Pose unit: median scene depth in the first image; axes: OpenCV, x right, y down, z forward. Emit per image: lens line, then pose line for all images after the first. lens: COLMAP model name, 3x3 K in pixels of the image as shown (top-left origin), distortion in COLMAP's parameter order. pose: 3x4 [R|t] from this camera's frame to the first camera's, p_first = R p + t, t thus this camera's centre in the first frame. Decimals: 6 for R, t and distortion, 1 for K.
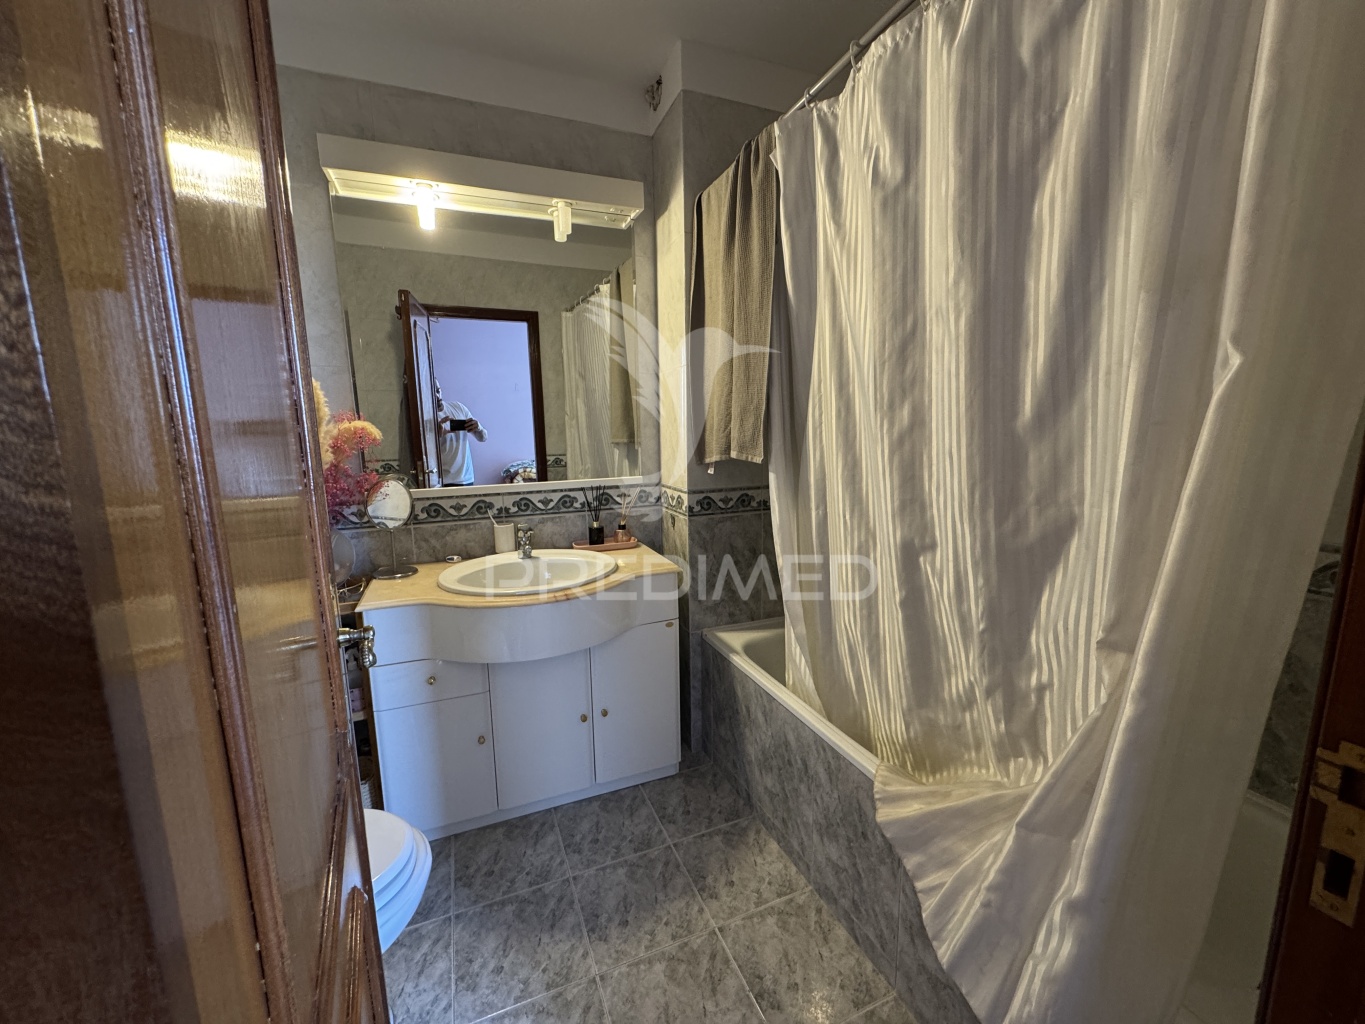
lens RADIAL K [[546.6, 0, 686.3], [0, 546.6, 510.7], [0, 0, 1]] dist [-0.004007, 0.001183]
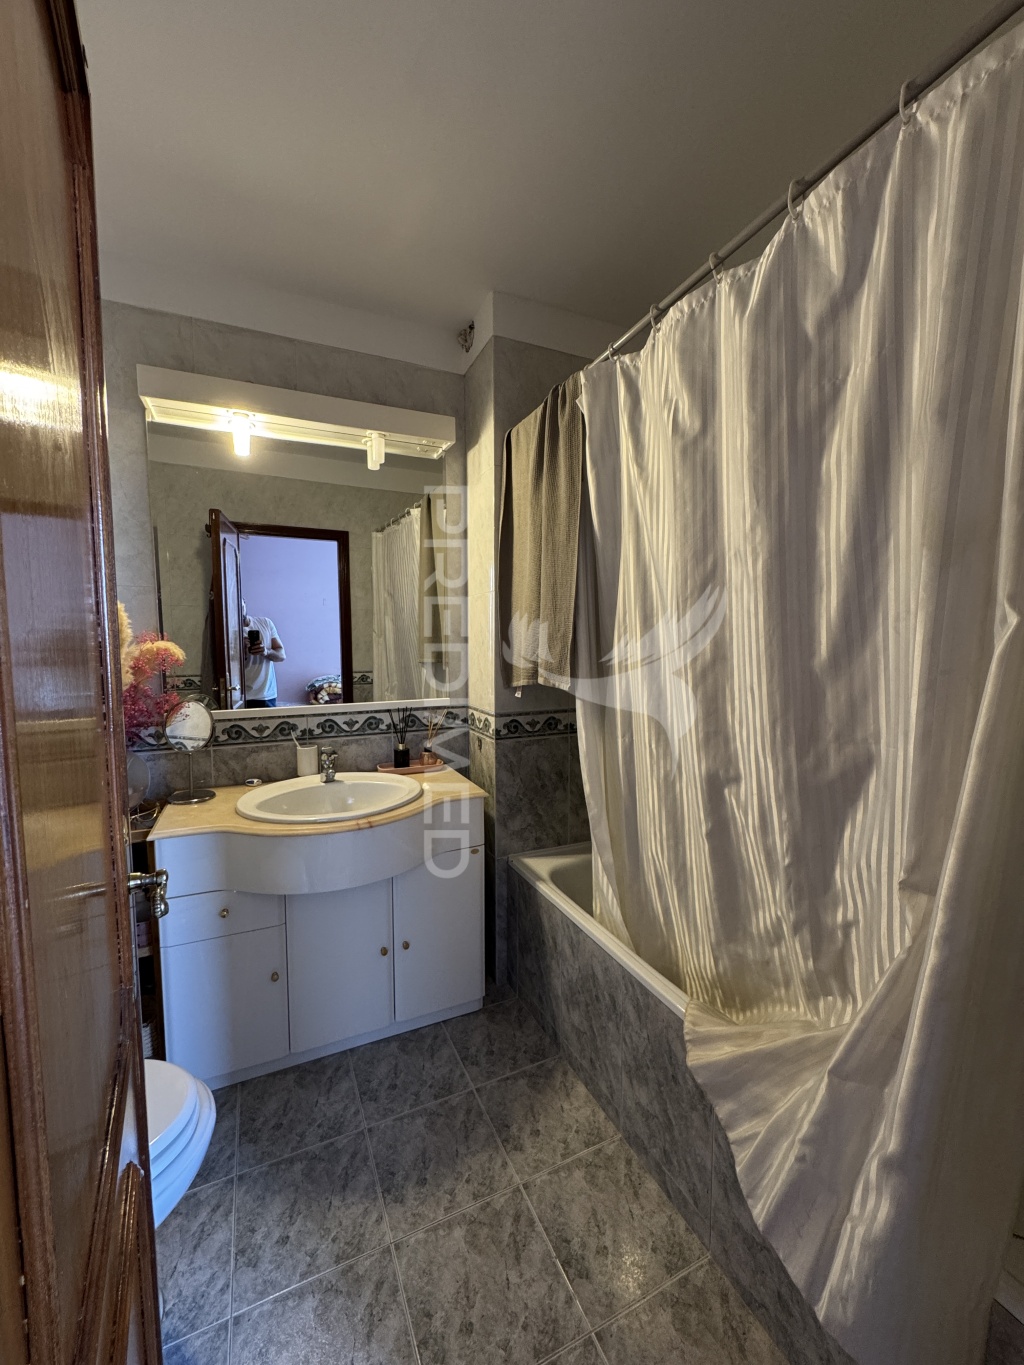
lens RADIAL K [[546.6, 0, 514.6], [0, 546.6, 680.4], [0, 0, 1]] dist [-0.004007, 0.001183]
pose [[0.999165, 0.010493, 0.039492, -0.001737], [-0.007315, 0.996786, -0.079779, -0.026665], [-0.040202, 0.079423, 0.996030, -0.004433]]
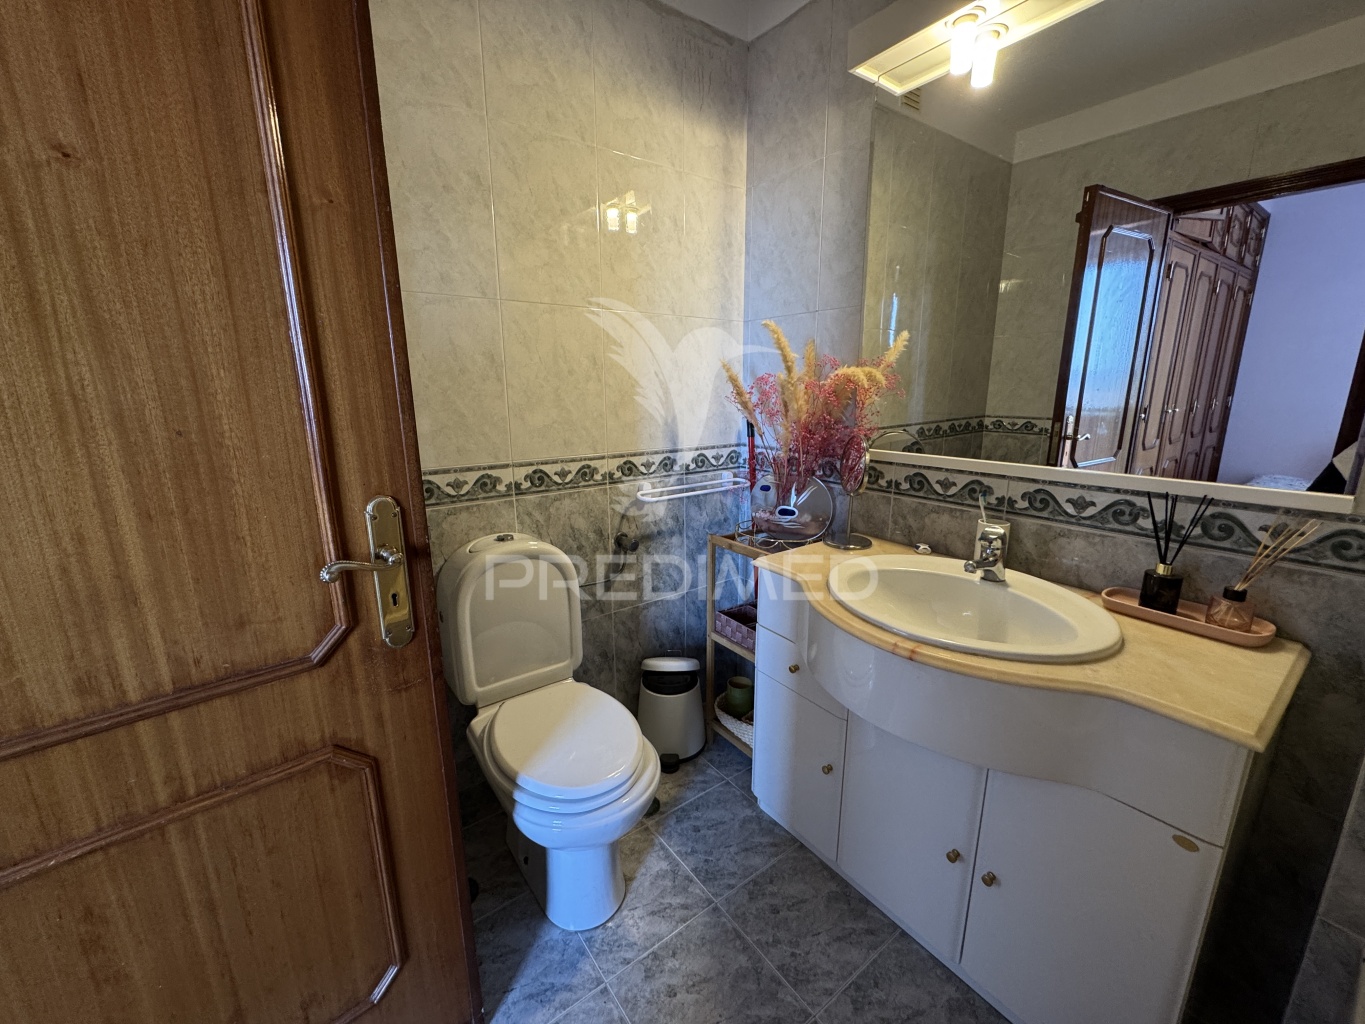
lens RADIAL K [[546.6, 0, 675.7], [0, 546.6, 511.4], [0, 0, 1]] dist [-0.004007, 0.001183]
pose [[0.234502, 0.232569, -0.943886, 0.303821], [-0.151148, 0.967875, 0.200928, -0.094299], [0.960293, 0.095548, 0.262121, 0.671836]]
